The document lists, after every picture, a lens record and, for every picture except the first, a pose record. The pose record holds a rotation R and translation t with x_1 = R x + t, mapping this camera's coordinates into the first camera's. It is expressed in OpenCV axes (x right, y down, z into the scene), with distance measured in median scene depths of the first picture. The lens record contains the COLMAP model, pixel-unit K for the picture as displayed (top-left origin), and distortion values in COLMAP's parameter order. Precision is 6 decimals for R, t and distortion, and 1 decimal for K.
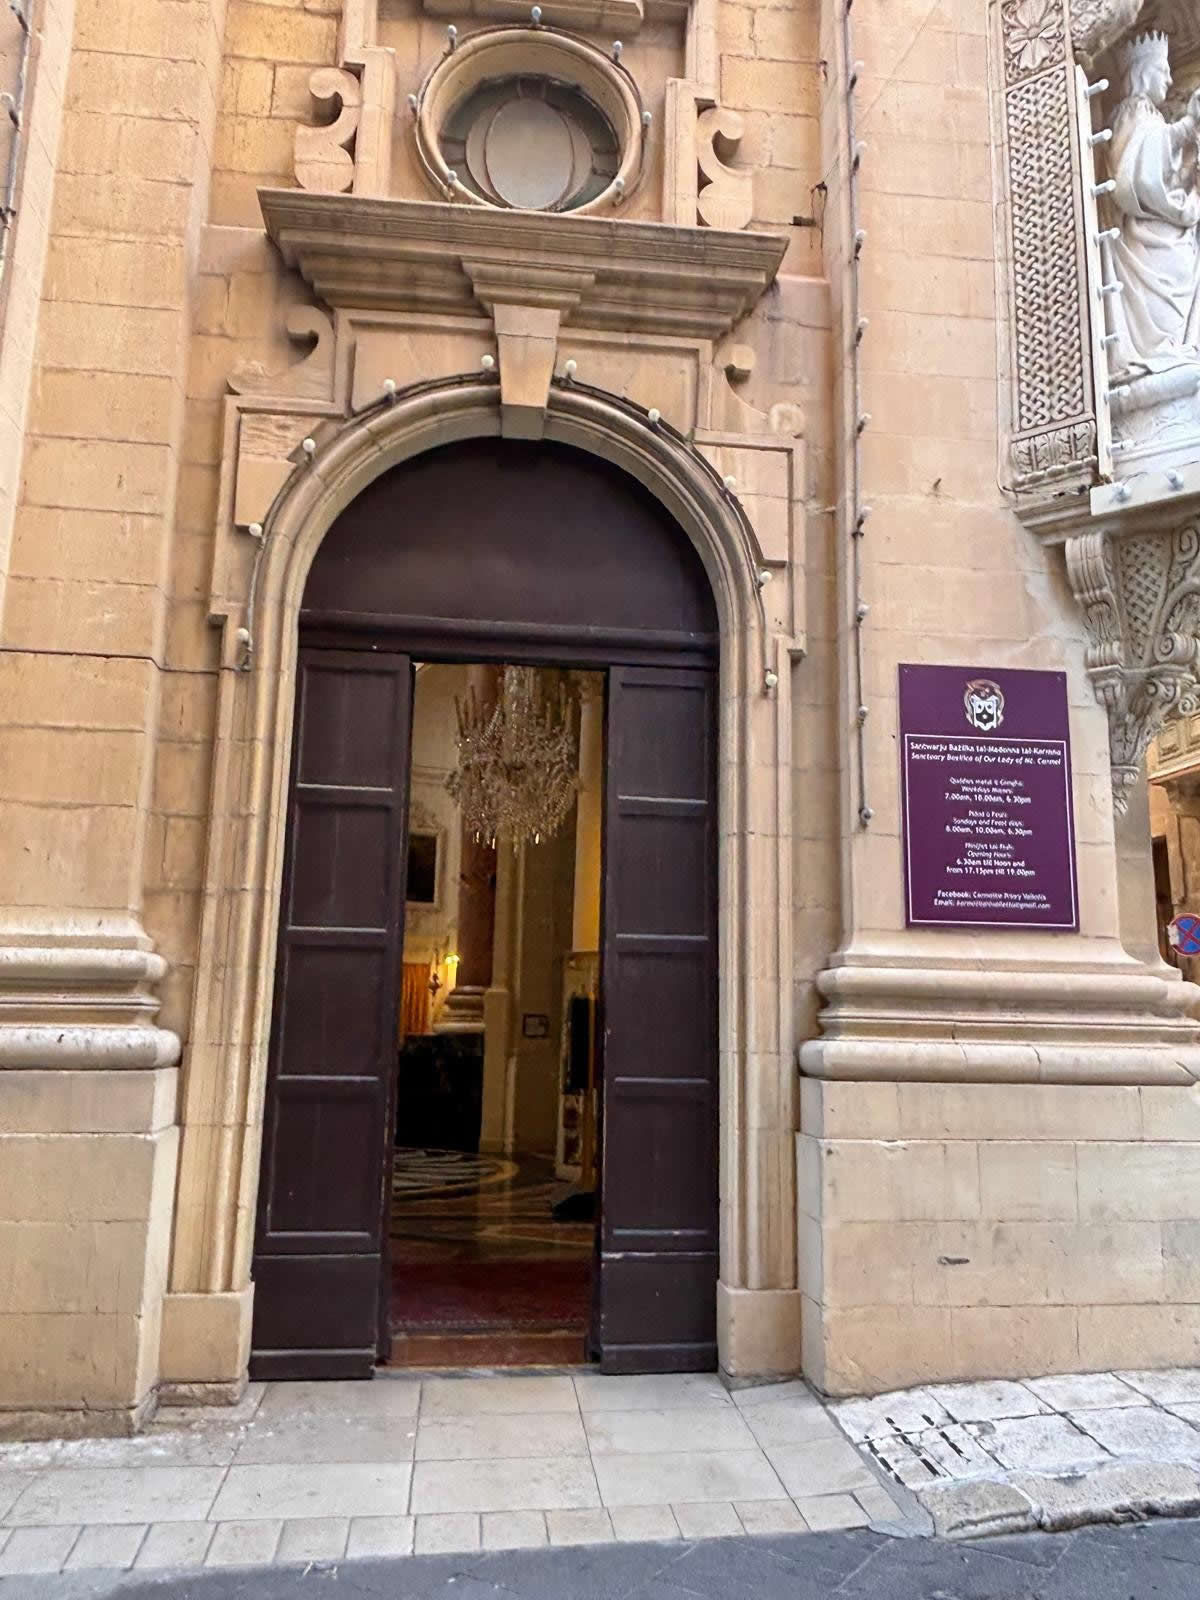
lens RADIAL K [[1157.0, 0, 600.0], [0, 1157.0, 800.0], [0, 0, 1]] dist [-0.017339, -0.003905]
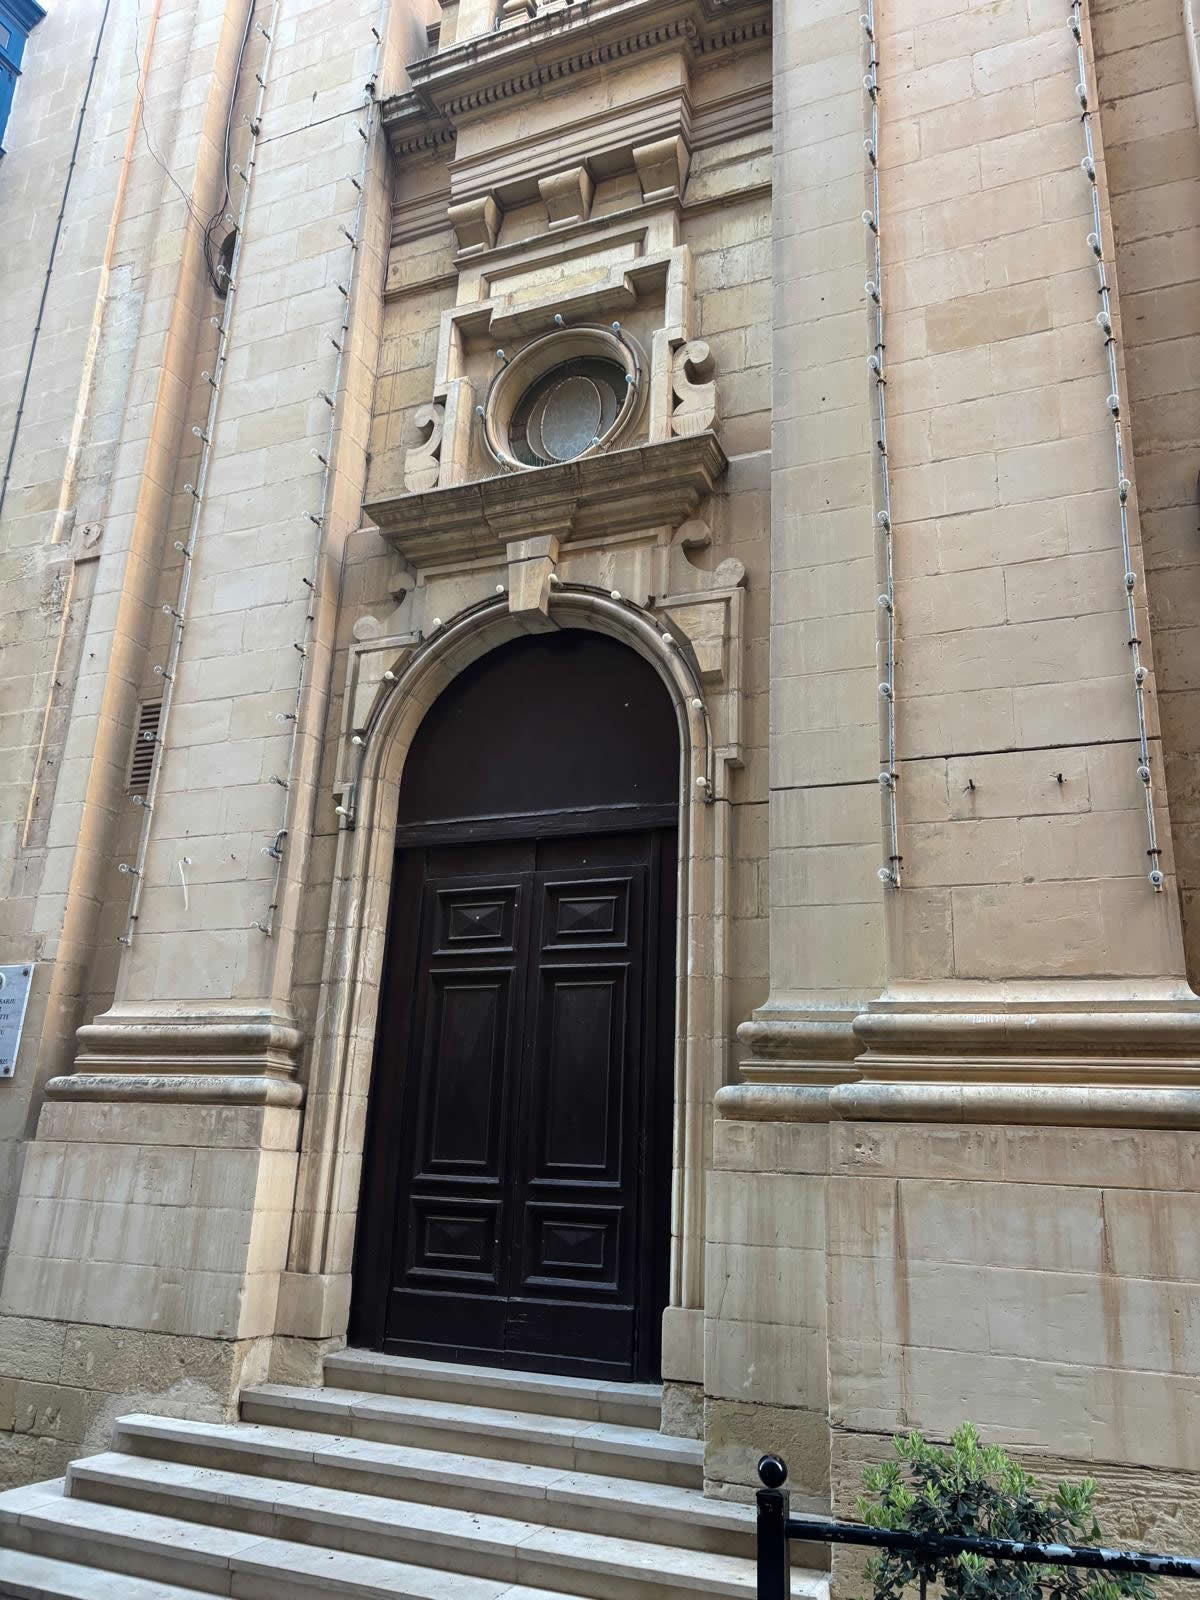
lens RADIAL K [[1161.0, 0, 600.0], [0, 1161.0, 800.0], [0, 0, 1]] dist [0.030947, -0.010846]
pose [[0.870594, -0.125415, -0.475749, 0.629901], [0.056161, 0.985977, -0.157147, 0.093213], [0.488786, 0.110093, 0.865429, -0.101994]]
